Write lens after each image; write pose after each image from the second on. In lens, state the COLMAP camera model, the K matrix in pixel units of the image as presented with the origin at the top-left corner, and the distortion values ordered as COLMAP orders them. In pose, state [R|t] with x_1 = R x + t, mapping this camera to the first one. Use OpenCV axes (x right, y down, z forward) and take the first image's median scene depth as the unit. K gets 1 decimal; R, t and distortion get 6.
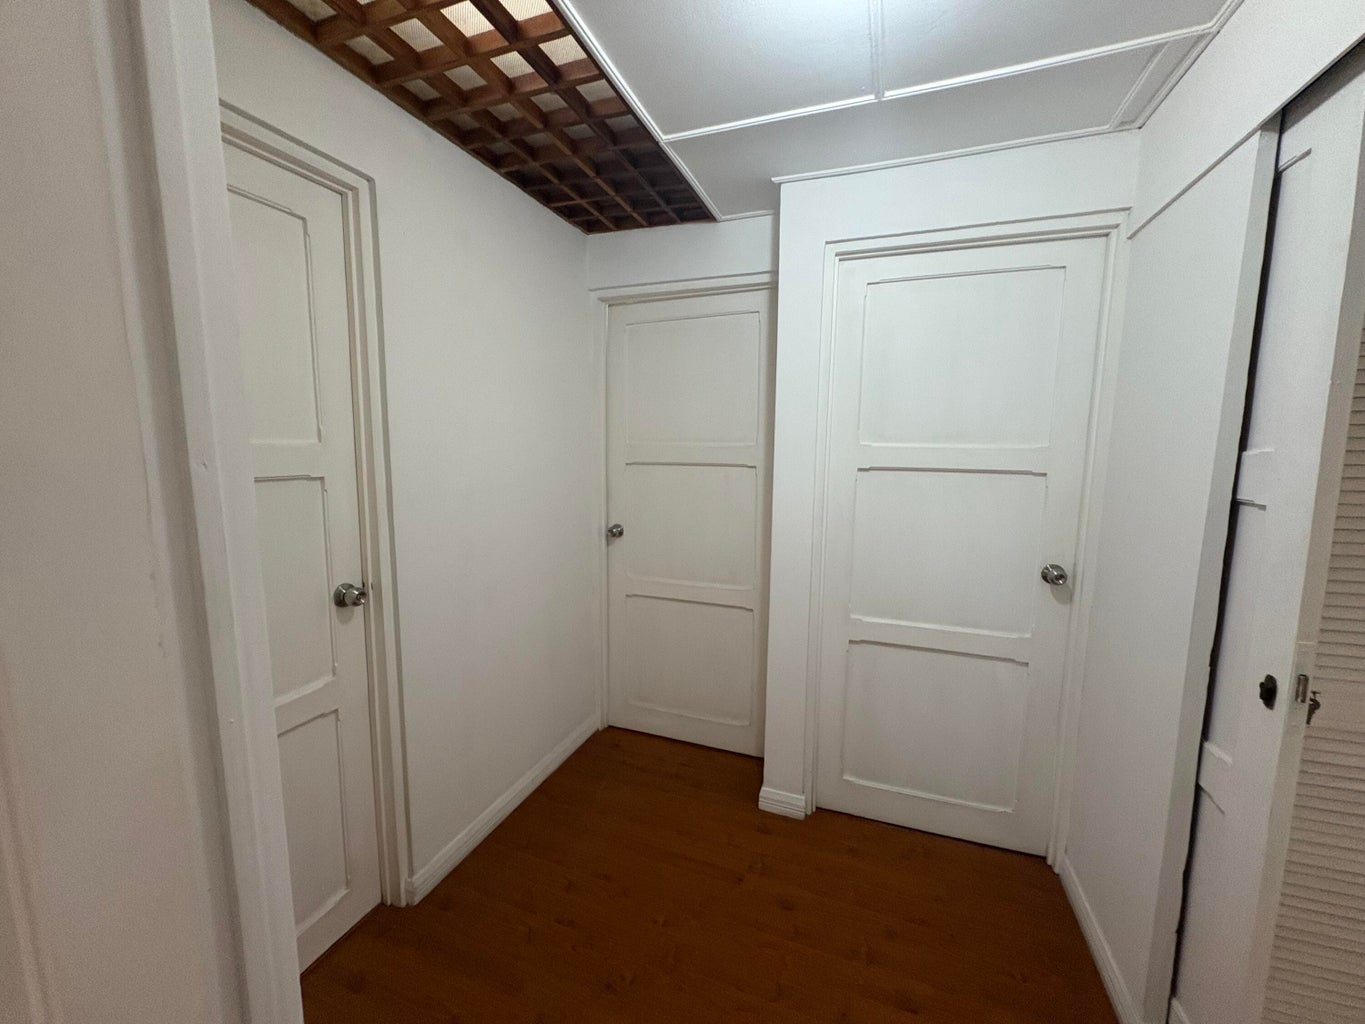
lens RADIAL K [[545.3, 0, 682.5], [0, 545.3, 512.0], [0, 0, 1]] dist [0.001700, 0.000027]
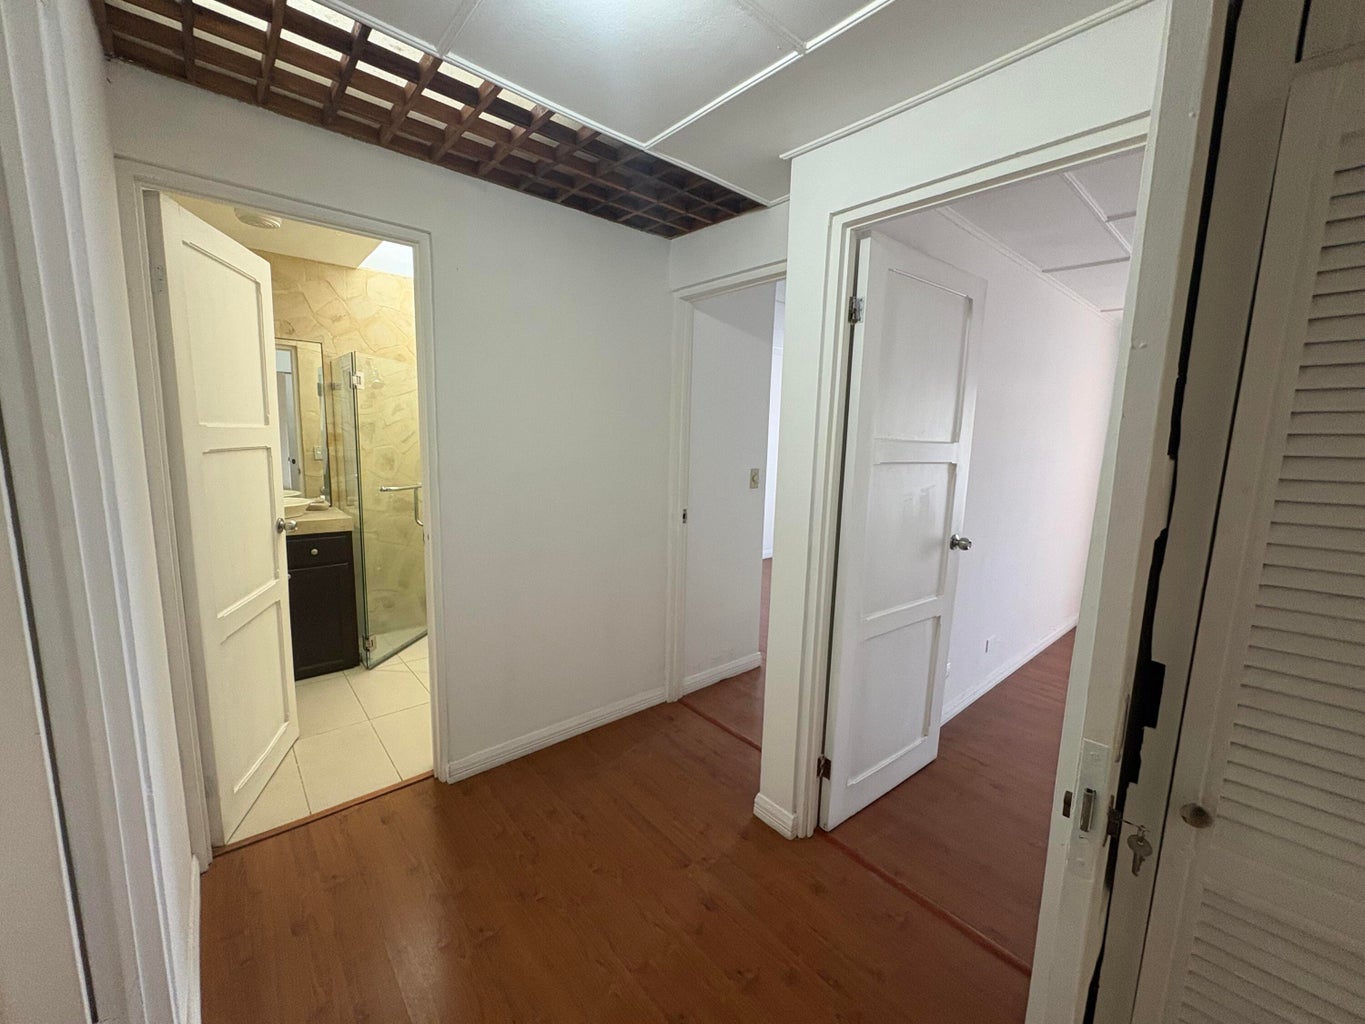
lens RADIAL K [[545.3, 0, 682.5], [0, 545.3, 512.0], [0, 0, 1]] dist [0.001700, 0.000027]
pose [[0.879508, 0.081963, -0.468772, 0.505065], [-0.077807, 0.996568, 0.028264, -0.009000], [0.469480, 0.011615, 0.882867, 0.090836]]
